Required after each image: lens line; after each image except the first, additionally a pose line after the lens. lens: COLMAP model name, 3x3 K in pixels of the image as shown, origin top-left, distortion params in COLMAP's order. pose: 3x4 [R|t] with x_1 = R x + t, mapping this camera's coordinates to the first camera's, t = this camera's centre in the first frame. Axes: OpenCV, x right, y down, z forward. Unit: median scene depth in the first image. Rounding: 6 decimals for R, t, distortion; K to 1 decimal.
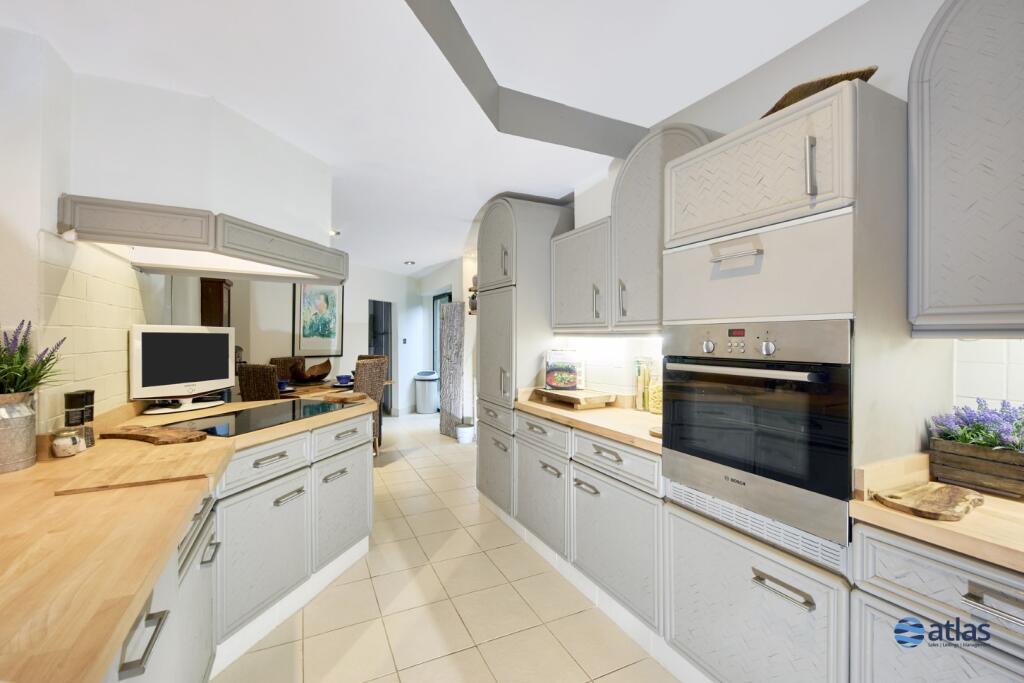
lens RADIAL K [[408.3, 0, 473.1], [0, 408.3, 333.5], [0, 0, 1]] dist [0.000753, -0.001583]
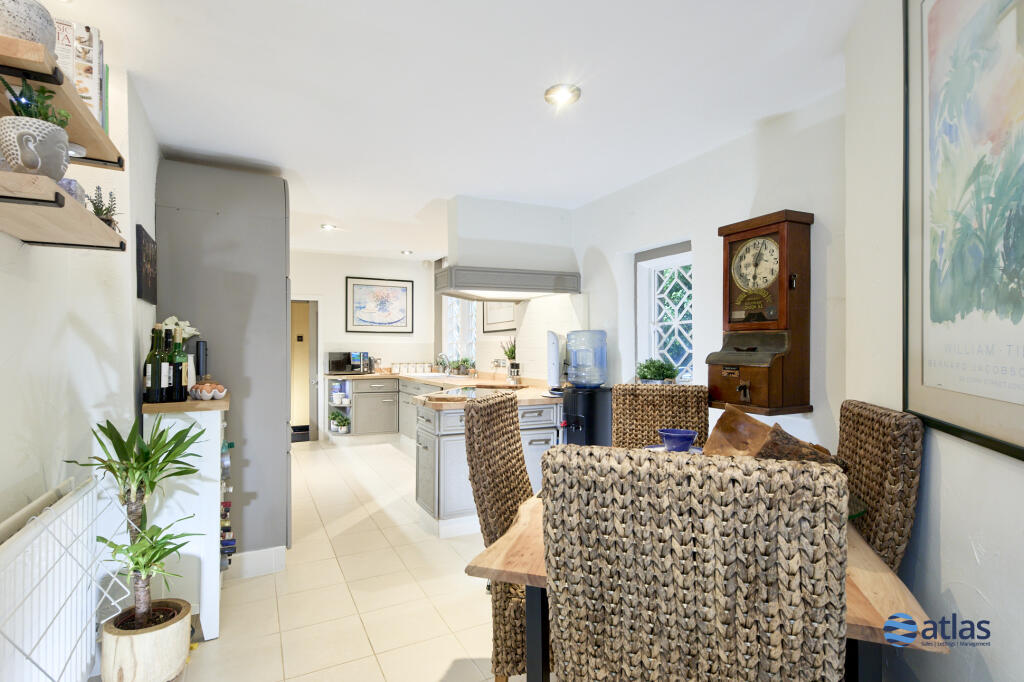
lens RADIAL K [[487.3, 0, 503.0], [0, 487.3, 348.0], [0, 0, 1]] dist [0.001609, 0.000168]
pose [[-0.997218, -0.012035, -0.073556, -0.257059], [-0.011148, 0.999860, -0.012460, 0.035315], [0.073696, -0.011606, -0.997213, 1.620417]]
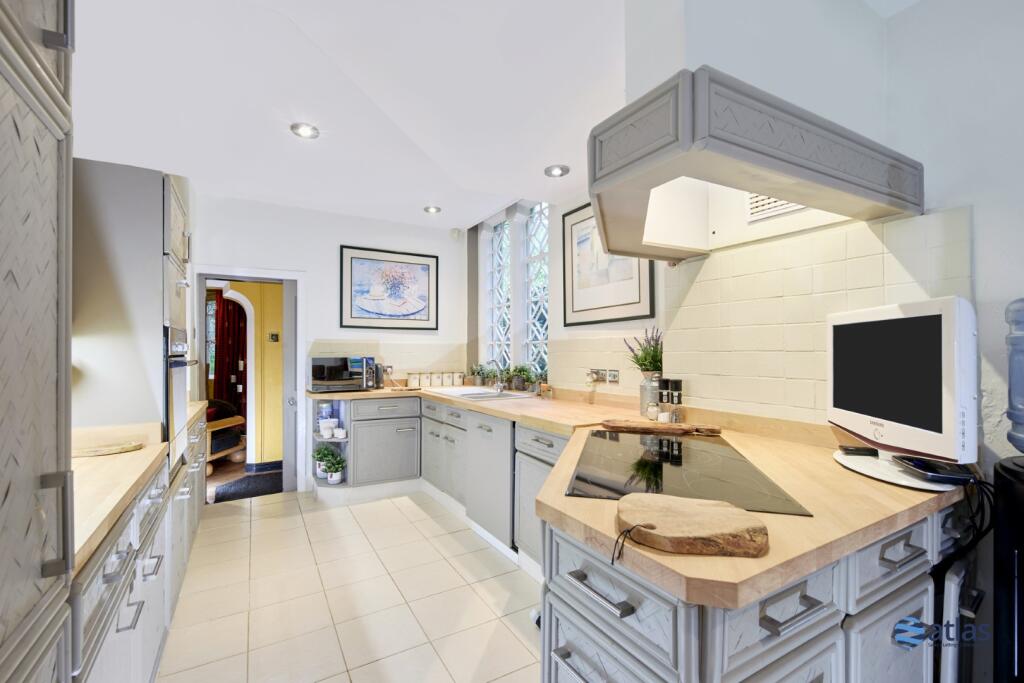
lens RADIAL K [[450.4, 0, 517.1], [0, 450.4, 351.2], [0, 0, 1]] dist [-0.001704, -0.000051]
pose [[-0.991805, -0.011546, -0.127242, -0.113242], [-0.009689, 0.999838, -0.015199, 0.032856], [0.127397, -0.013841, -0.991755, 0.990388]]
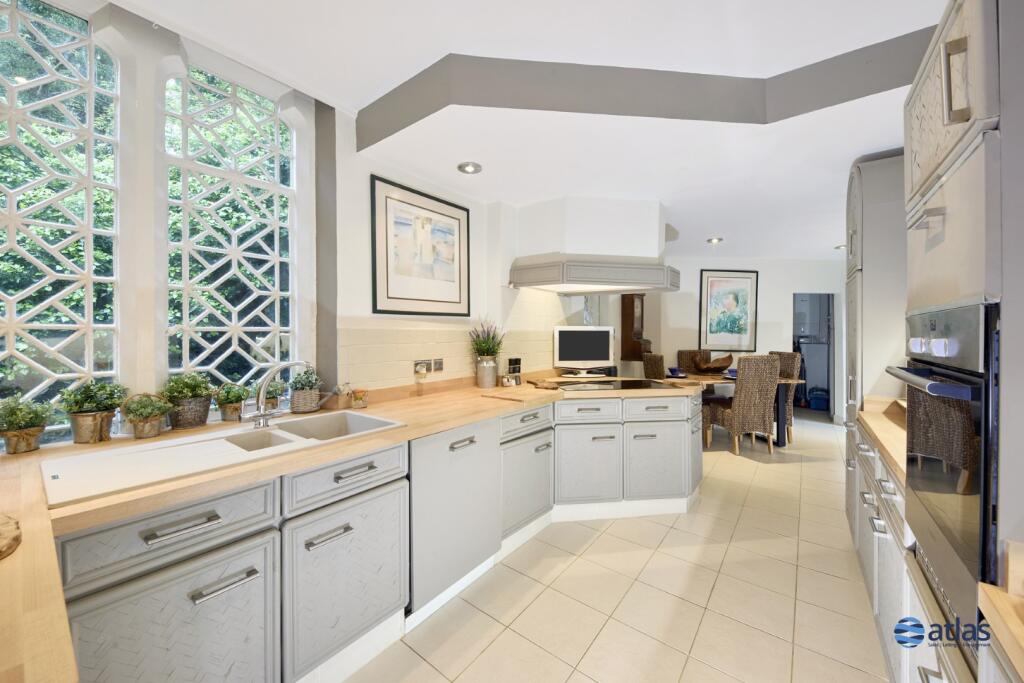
lens RADIAL K [[366.4, 0, 513.9], [0, 366.4, 332.4], [0, 0, 1]] dist [0.000525, -0.001439]
pose [[0.472334, -0.004911, -0.881406, 0.309133], [0.009802, 0.999952, -0.000319, 0.002213], [0.881365, -0.008489, 0.472359, 0.035818]]
